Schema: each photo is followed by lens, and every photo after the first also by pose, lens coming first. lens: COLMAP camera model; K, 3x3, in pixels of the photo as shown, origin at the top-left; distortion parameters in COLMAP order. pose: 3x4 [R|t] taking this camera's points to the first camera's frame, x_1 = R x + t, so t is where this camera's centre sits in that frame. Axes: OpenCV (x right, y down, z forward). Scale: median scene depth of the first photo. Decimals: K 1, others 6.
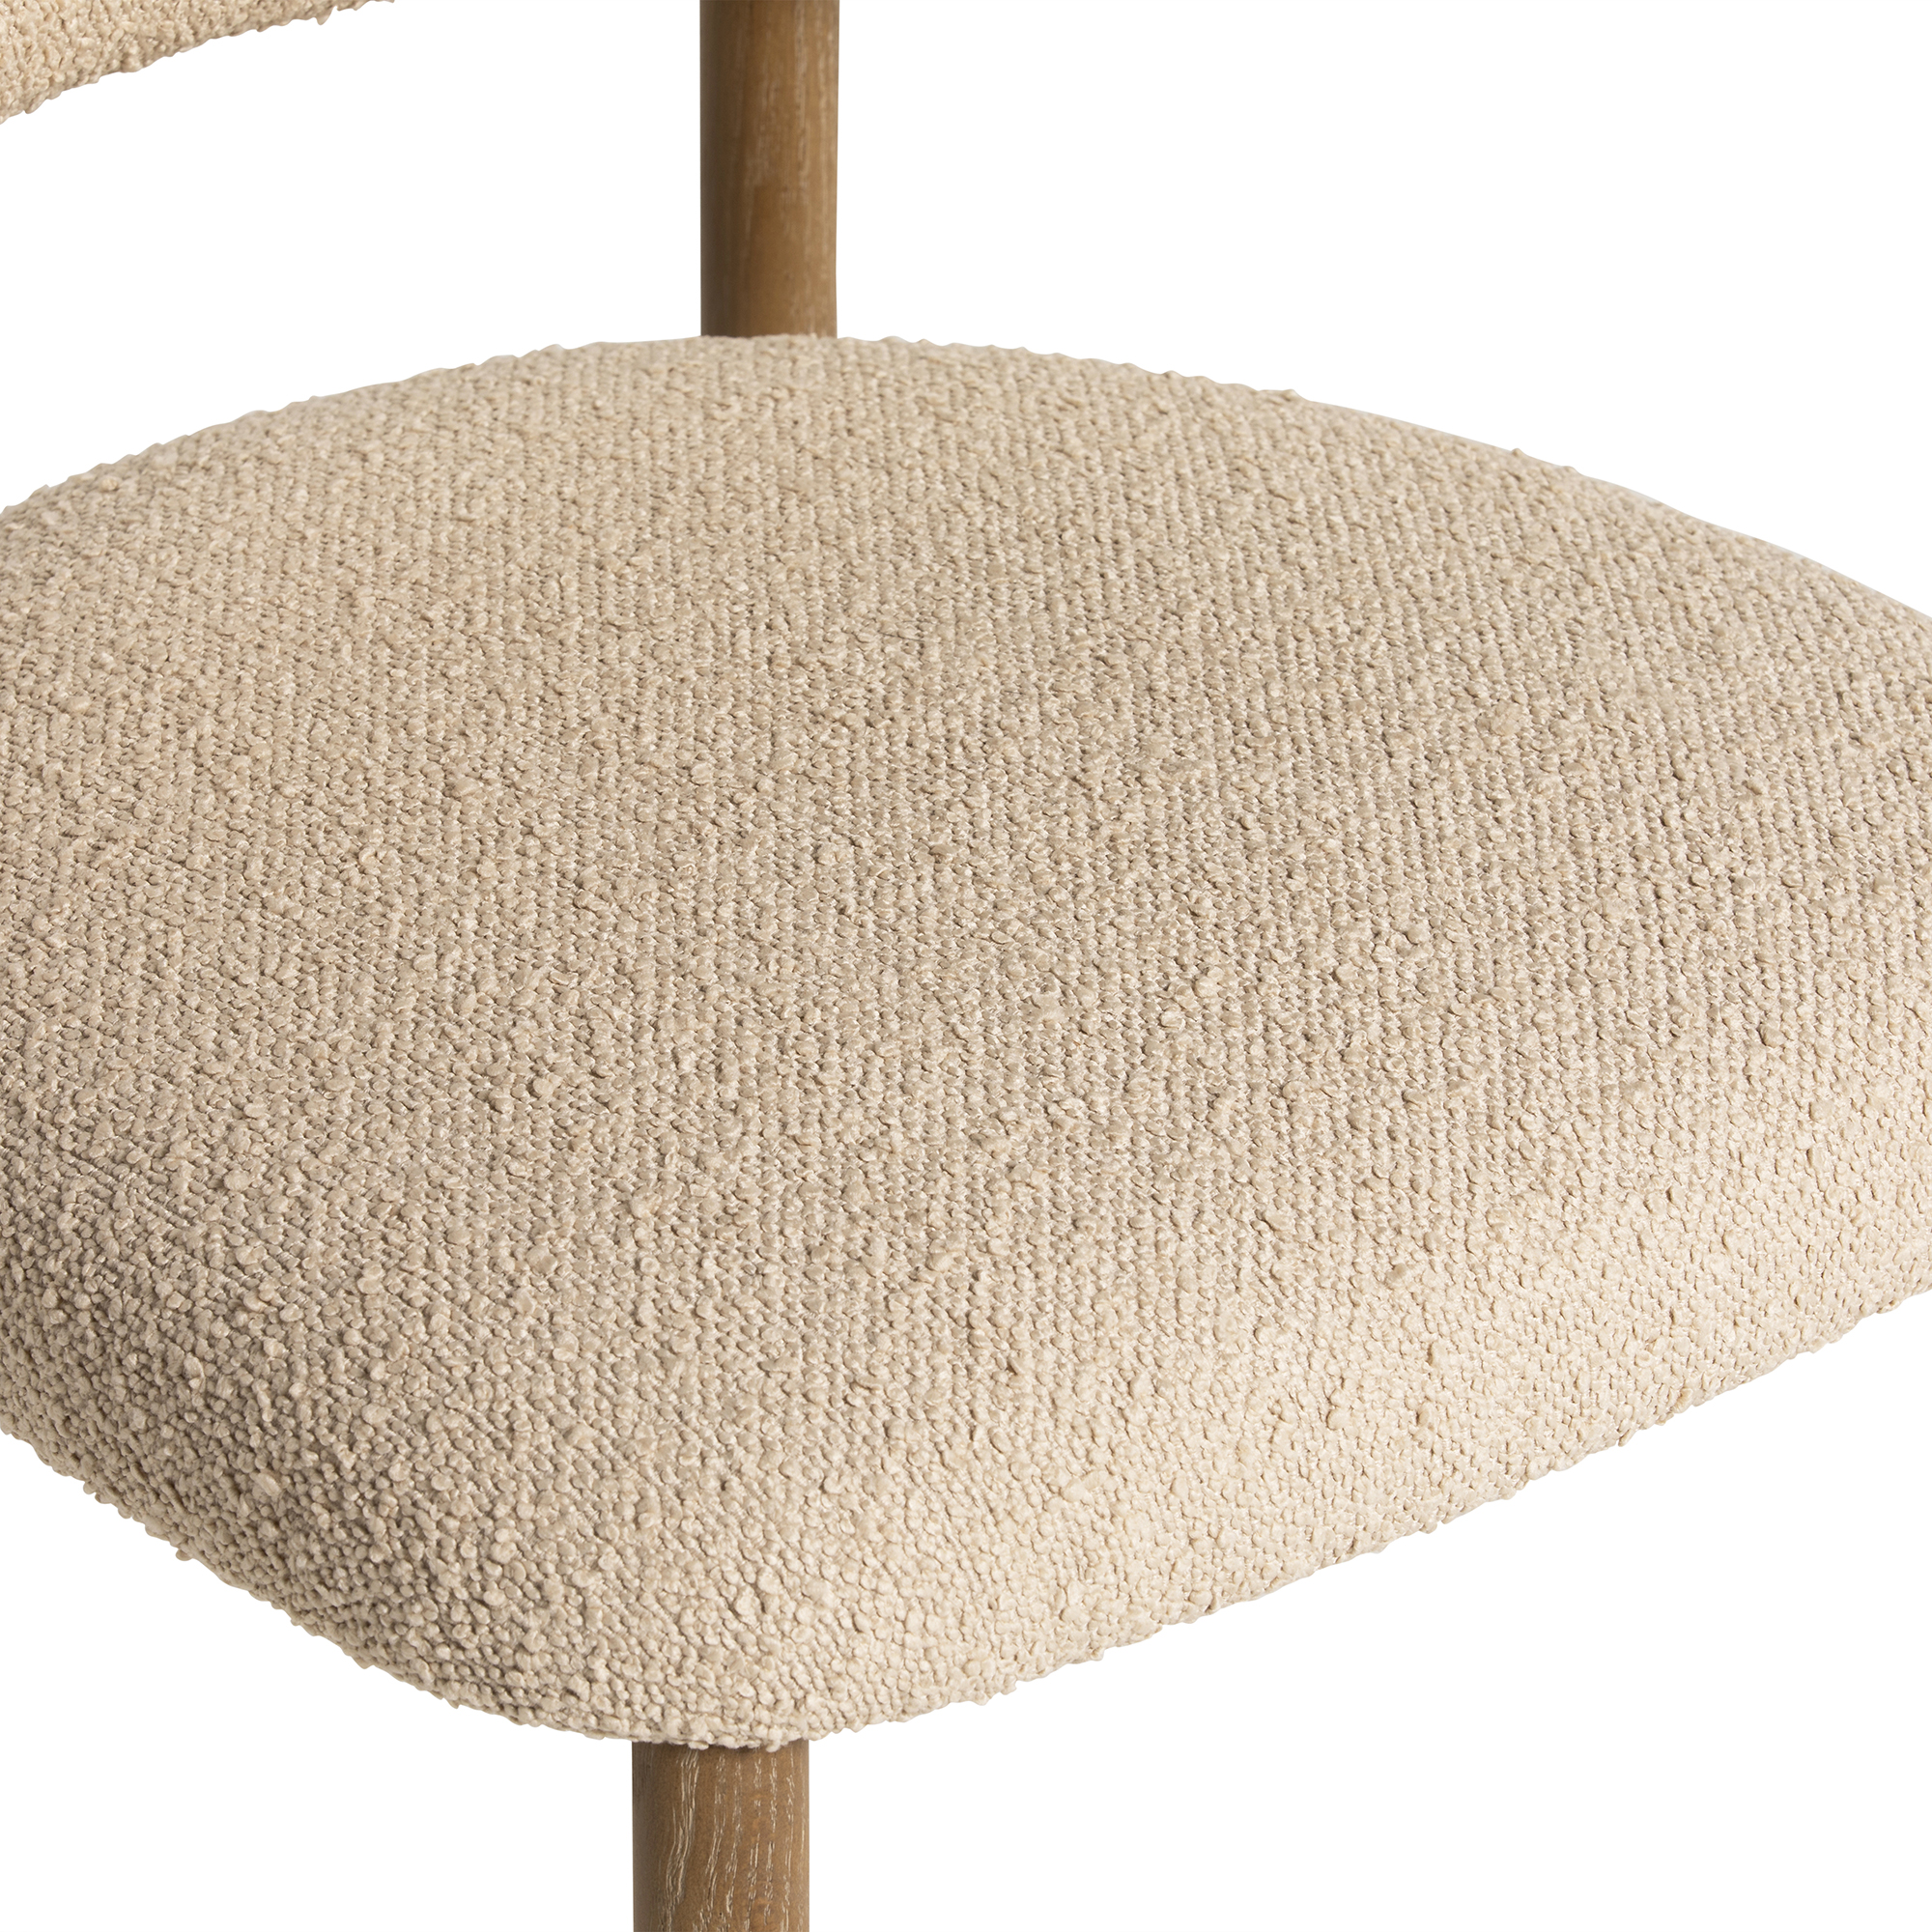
lens RADIAL K [[8434.6, 0, 966.0], [0, 8434.6, 966.0], [0, 0, 1]] dist [-0.221277, 4.503040]
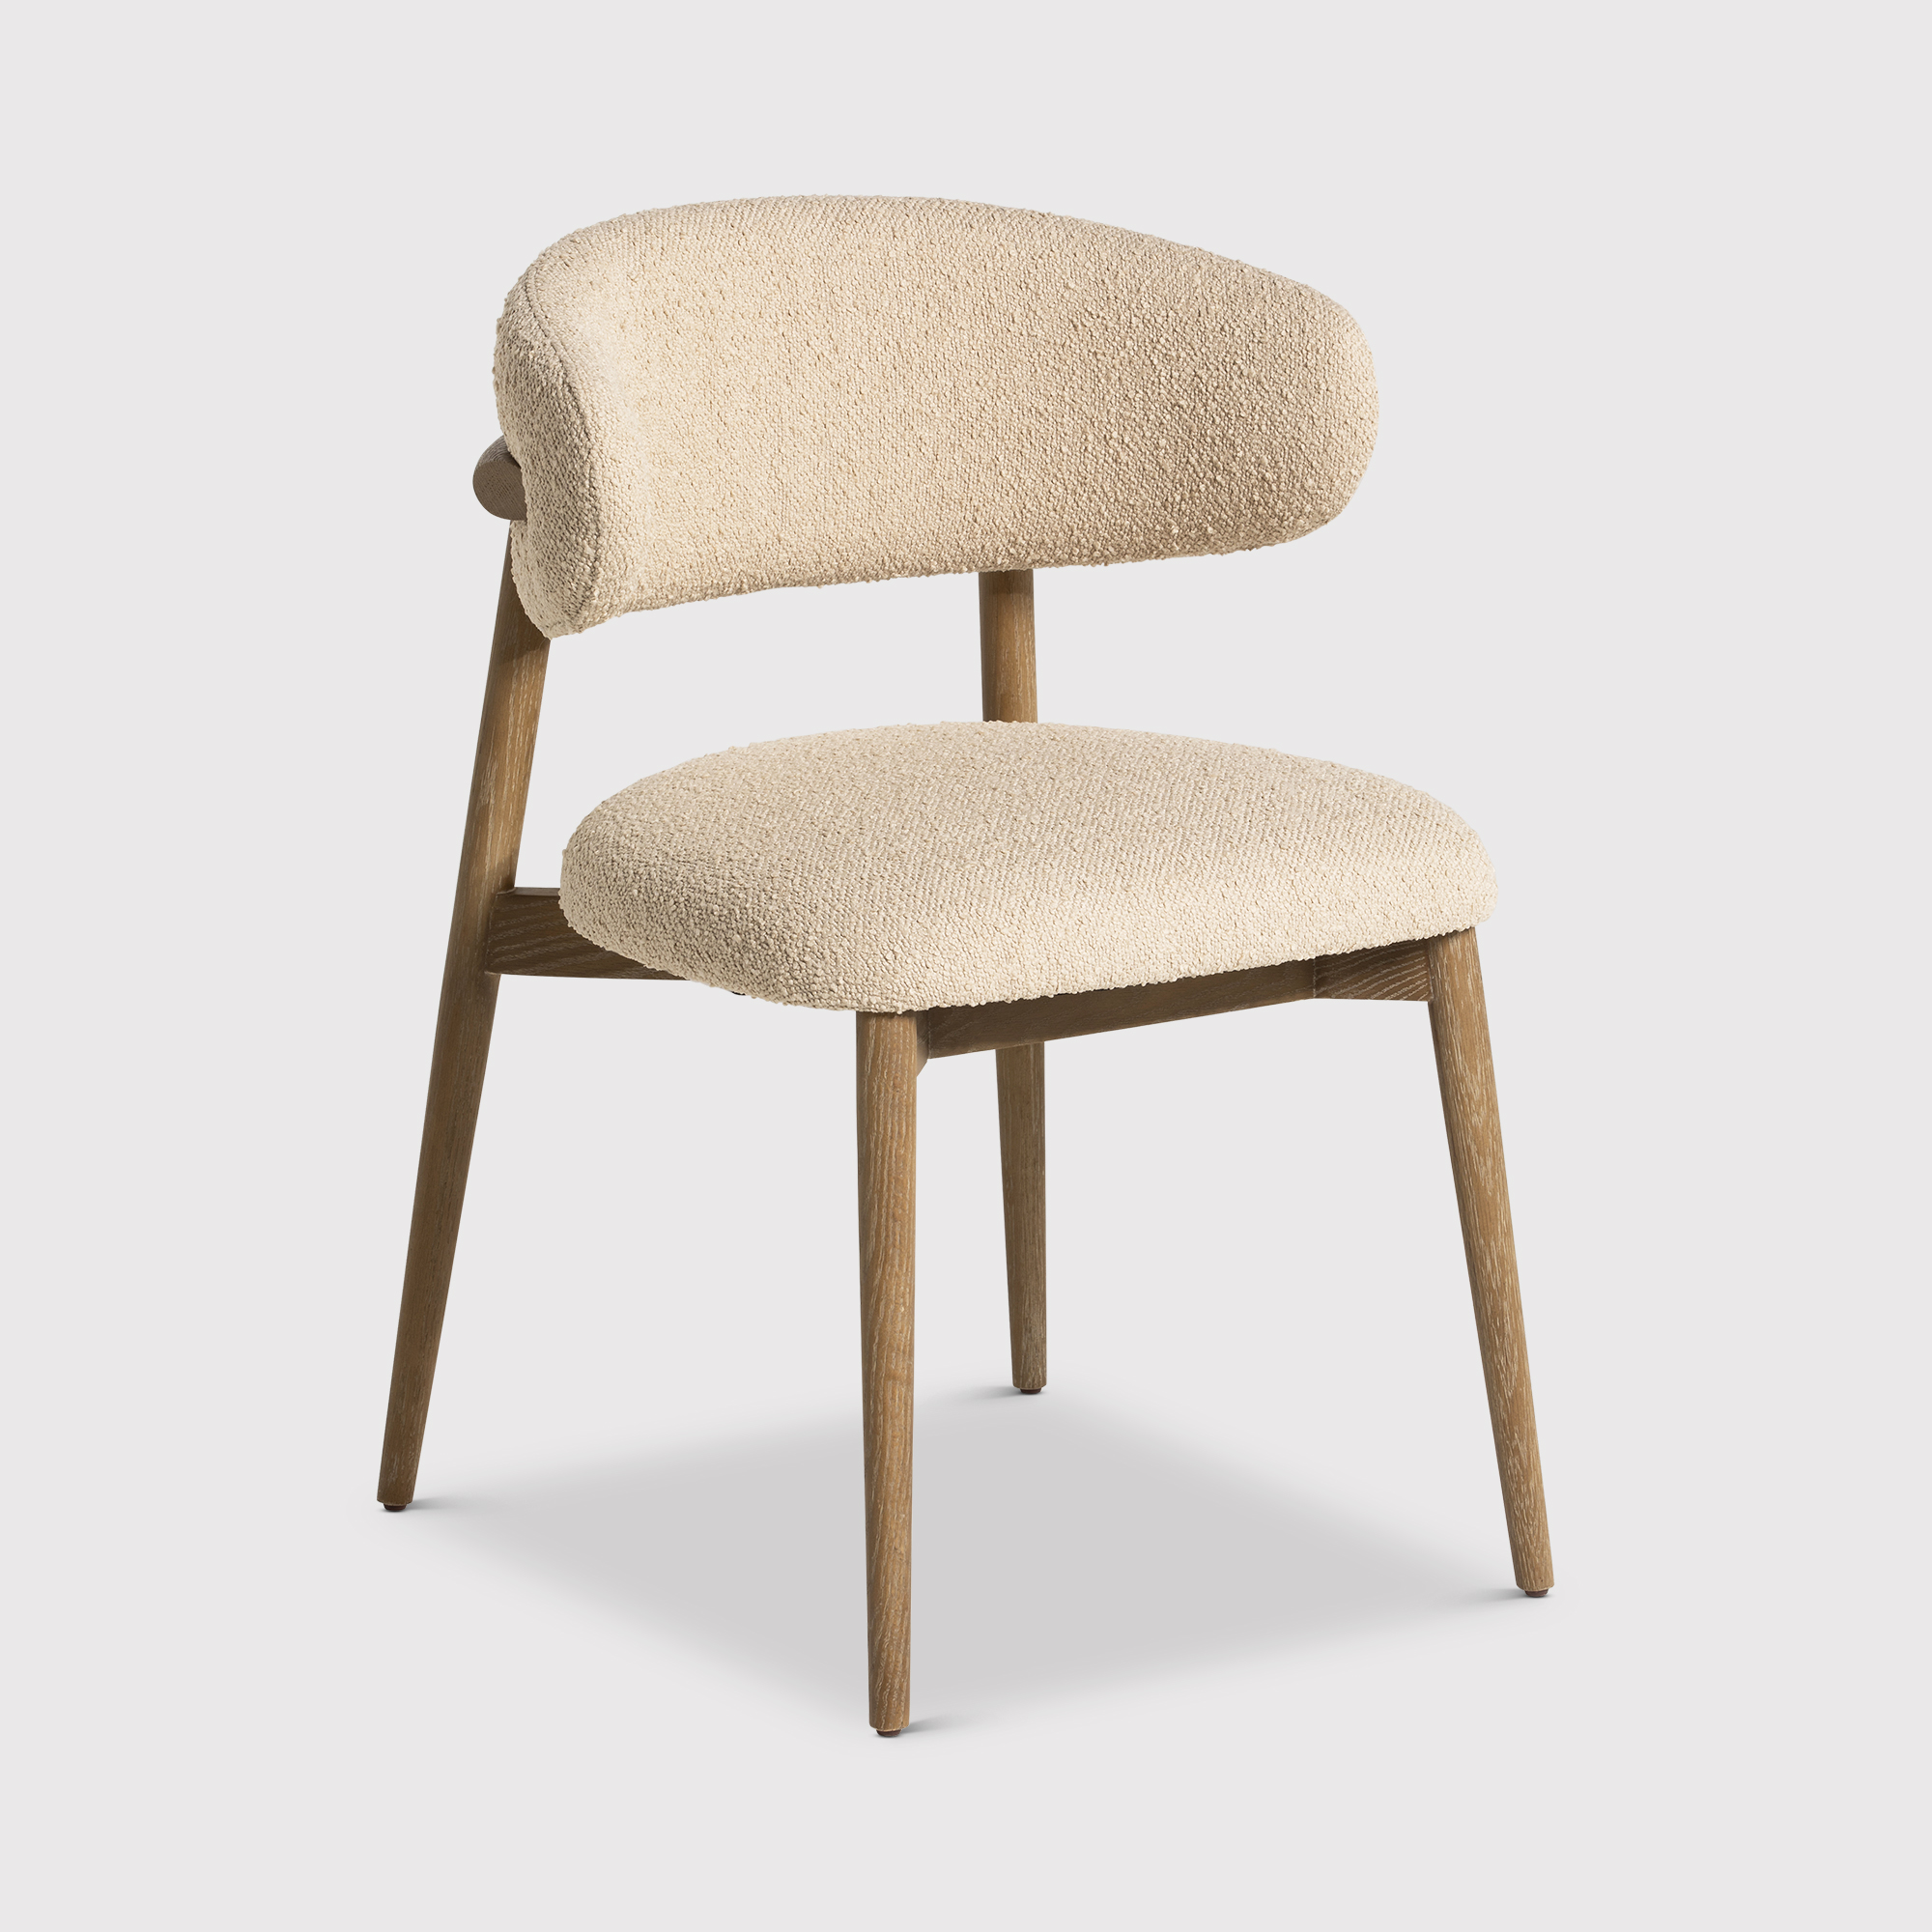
lens RADIAL K [[7771.5, 0, 966.0], [0, 7771.5, 966.0], [0, 0, 1]] dist [0.002497, 0.895850]
pose [[0.991257, 0.004965, -0.131848, 0.333875], [-0.040361, 0.962800, -0.267184, 0.747226], [0.125617, 0.270170, 0.954583, -1.487839]]
